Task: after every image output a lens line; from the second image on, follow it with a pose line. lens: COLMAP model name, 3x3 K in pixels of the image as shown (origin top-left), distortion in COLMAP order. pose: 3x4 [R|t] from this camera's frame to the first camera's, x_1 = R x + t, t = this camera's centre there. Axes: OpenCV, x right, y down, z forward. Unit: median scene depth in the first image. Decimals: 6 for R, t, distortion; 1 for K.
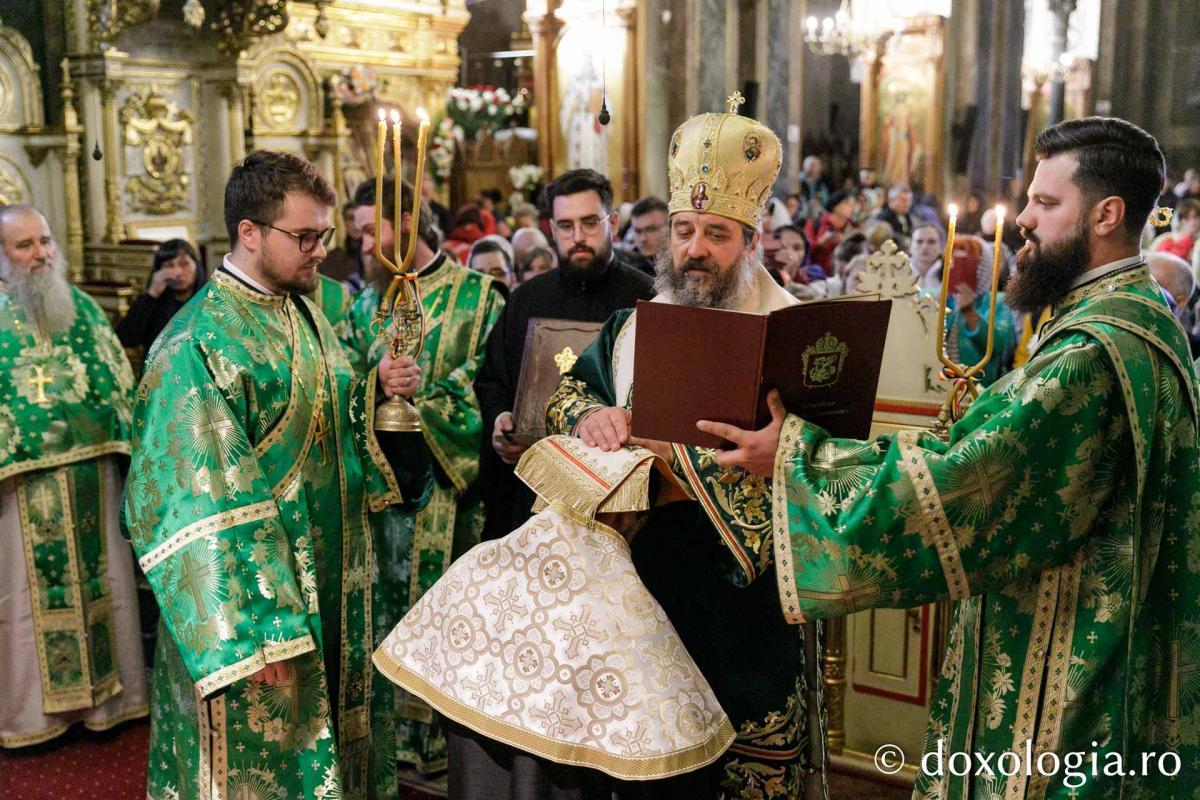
lens RADIAL K [[1355.0, 0, 602.0], [0, 1355.0, 395.7], [0, 0, 1]] dist [0.000639, 0.000000]
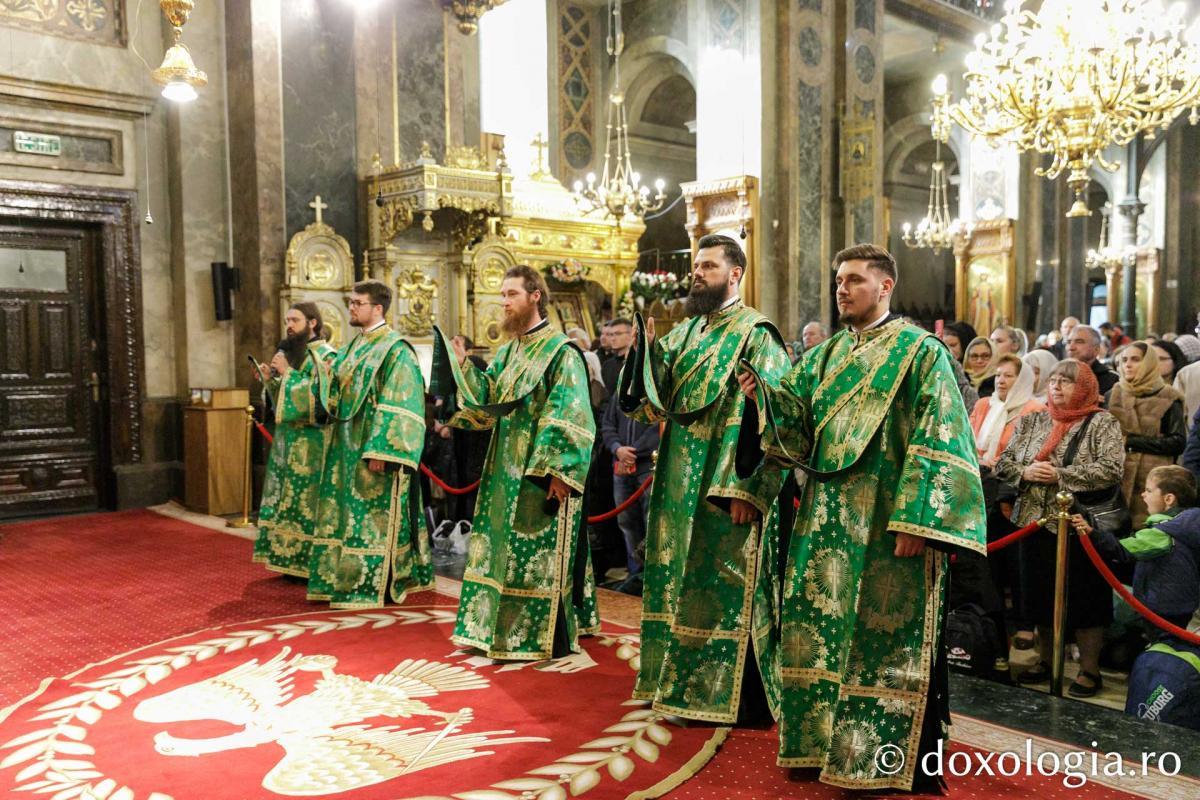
lens RADIAL K [[1013.1, 0, 598.5], [0, 1013.1, 401.2], [0, 0, 1]] dist [-0.006327, -0.006203]
pose [[0.968754, 0.009735, -0.247833, 0.212042], [-0.037821, 0.993342, -0.108821, 0.078187], [0.245124, 0.114794, 0.962672, -0.192056]]
